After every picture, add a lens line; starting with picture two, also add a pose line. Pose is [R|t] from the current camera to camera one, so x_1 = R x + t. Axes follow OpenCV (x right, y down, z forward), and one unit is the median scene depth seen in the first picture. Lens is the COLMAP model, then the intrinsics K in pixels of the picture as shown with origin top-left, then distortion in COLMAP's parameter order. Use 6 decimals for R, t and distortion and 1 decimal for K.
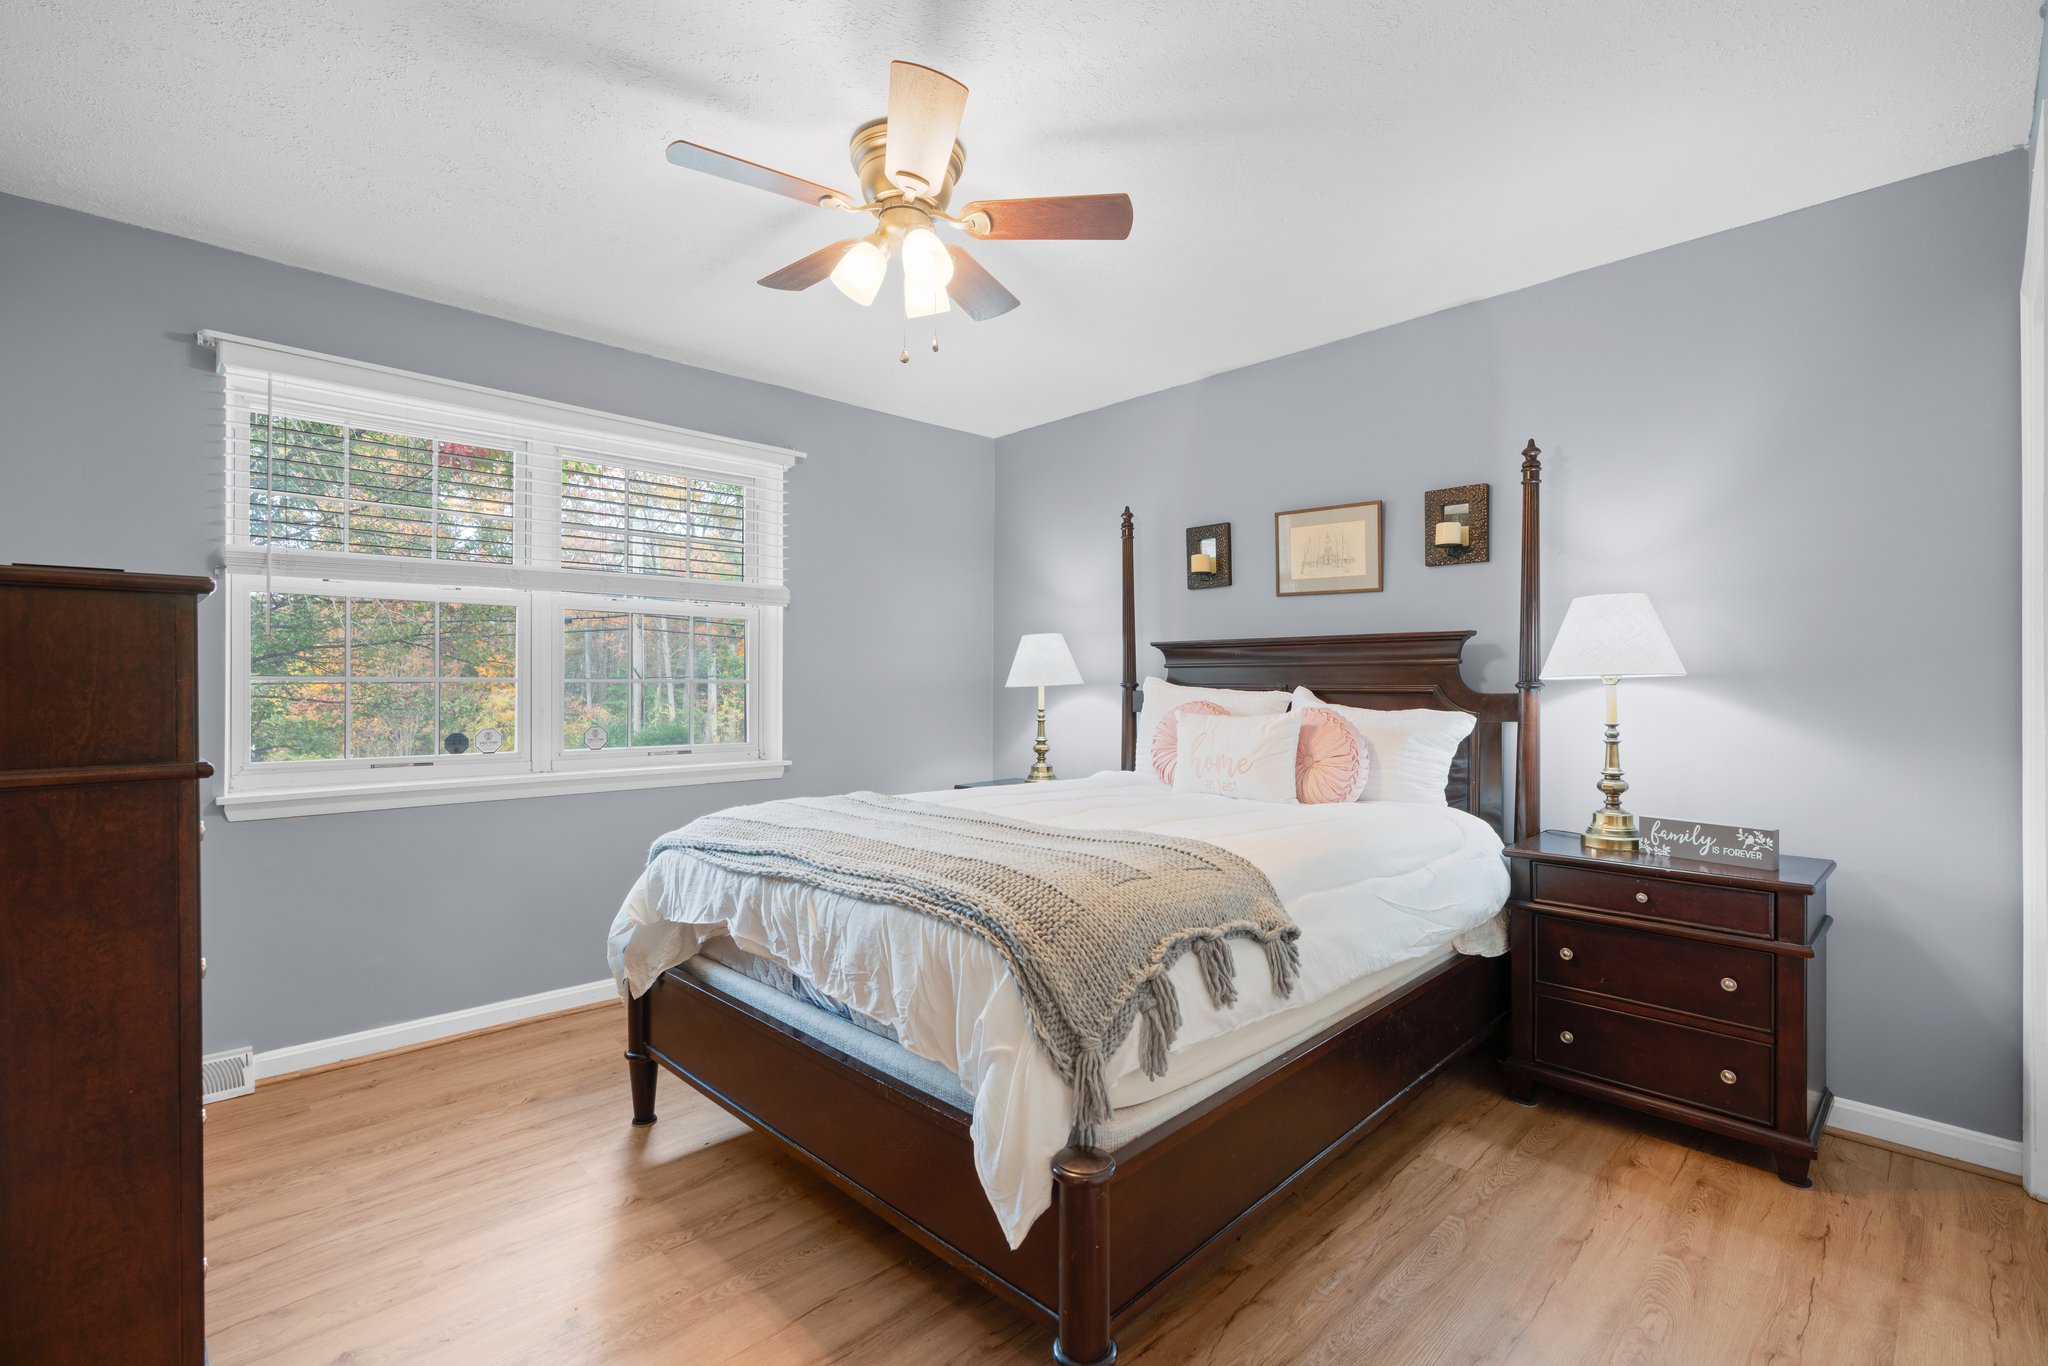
lens RADIAL K [[924.1, 0, 1012.6], [0, 924.1, 699.4], [0, 0, 1]] dist [-0.005477, -0.000029]
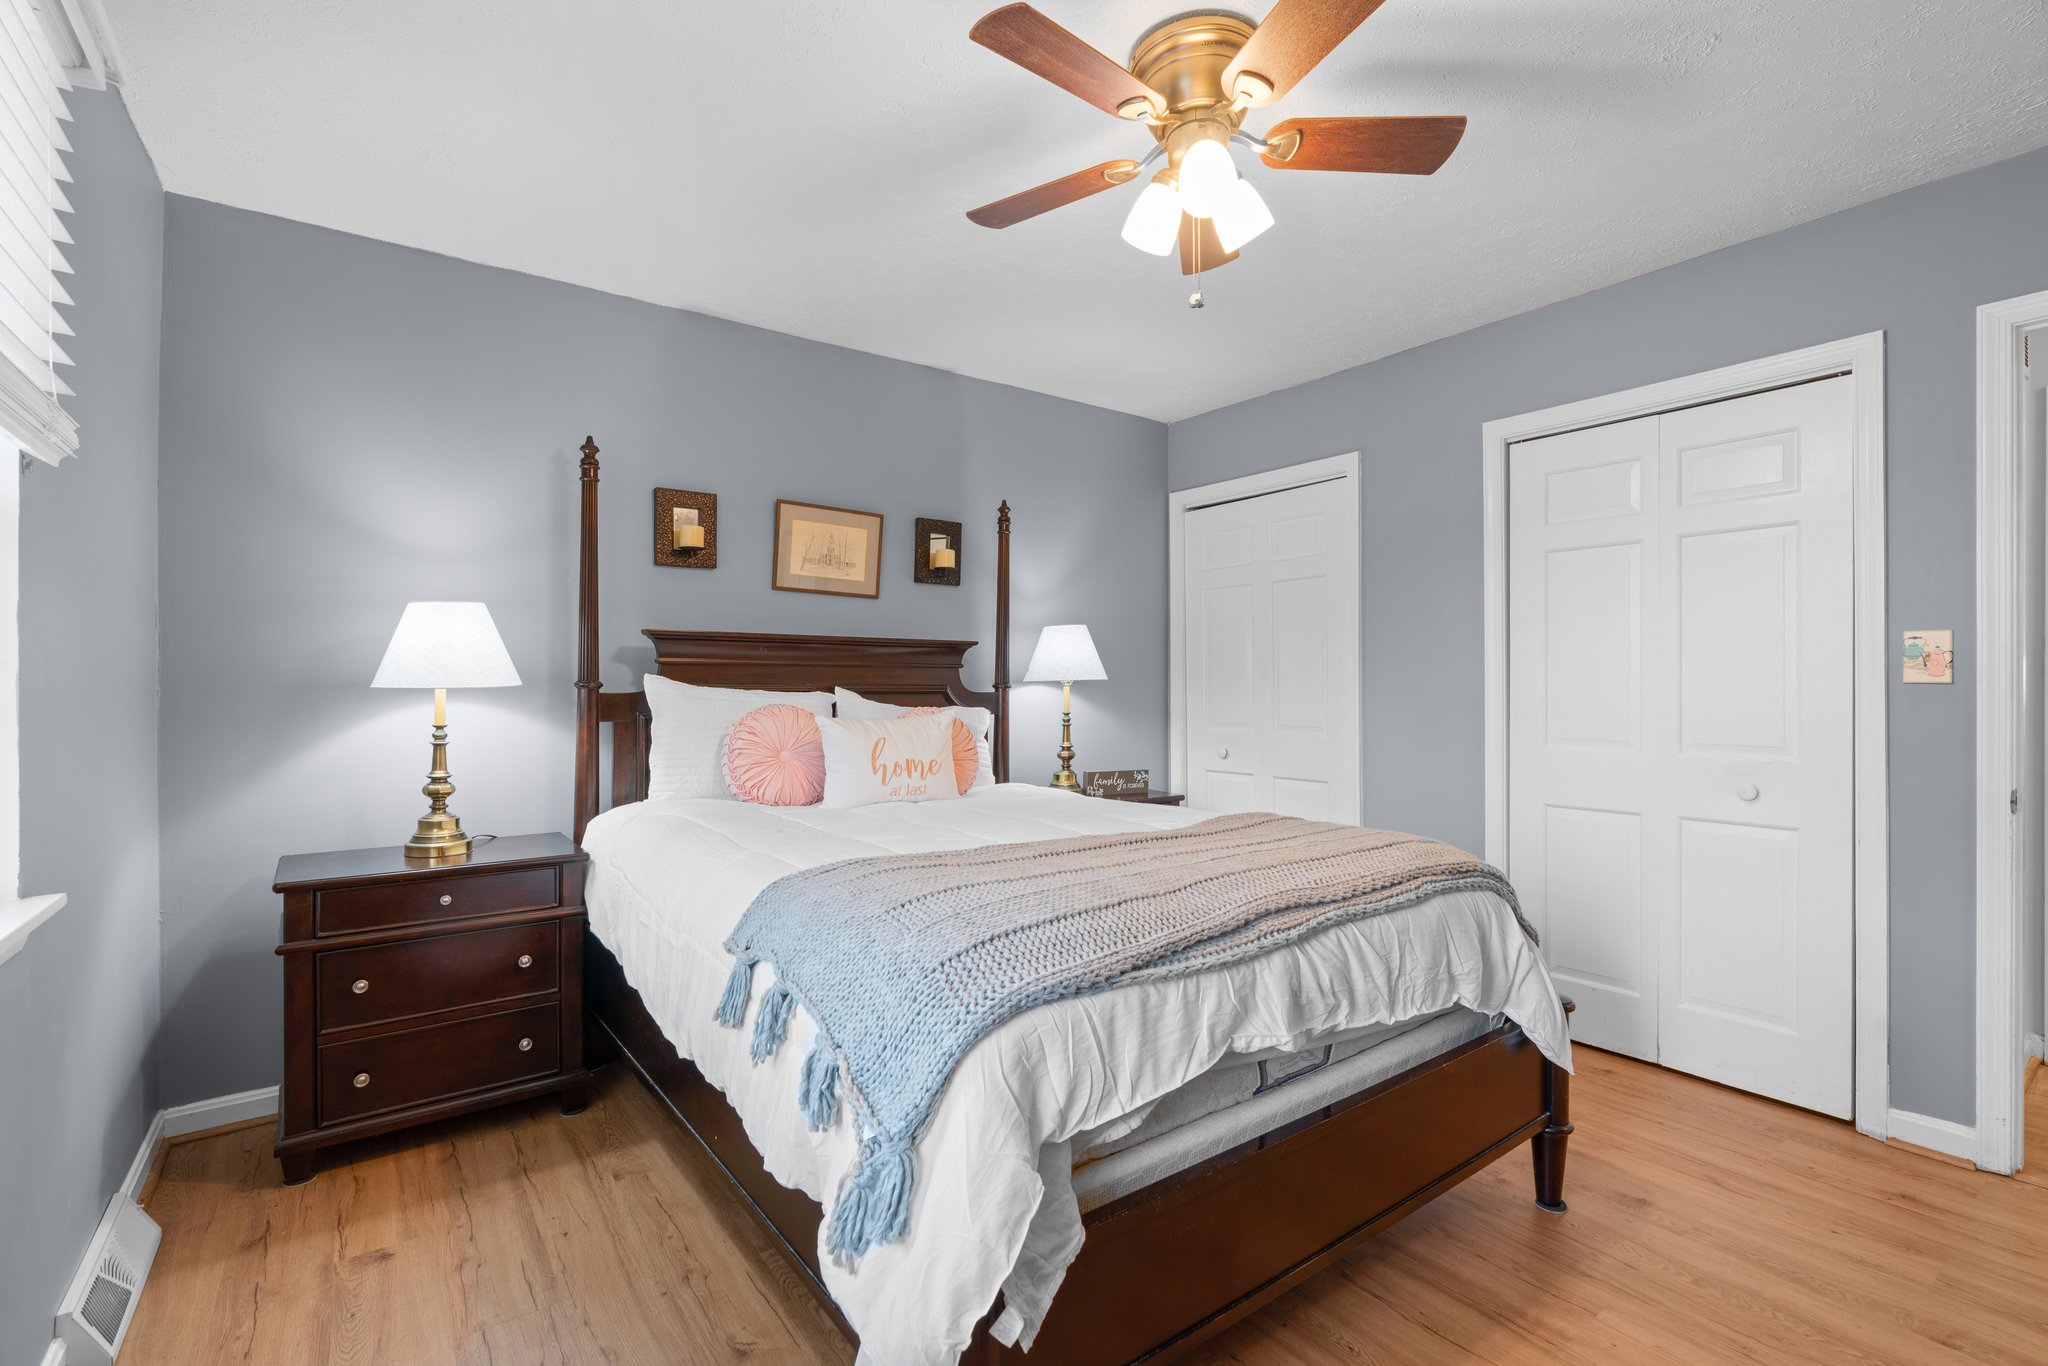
lens RADIAL K [[924.1, 0, 1012.6], [0, 924.1, 699.4], [0, 0, 1]] dist [-0.005477, -0.000029]
pose [[0.139560, -0.014581, 0.990106, -0.648826], [0.015357, 0.999803, 0.012559, -0.011001], [-0.990094, 0.013453, 0.139757, 0.697144]]
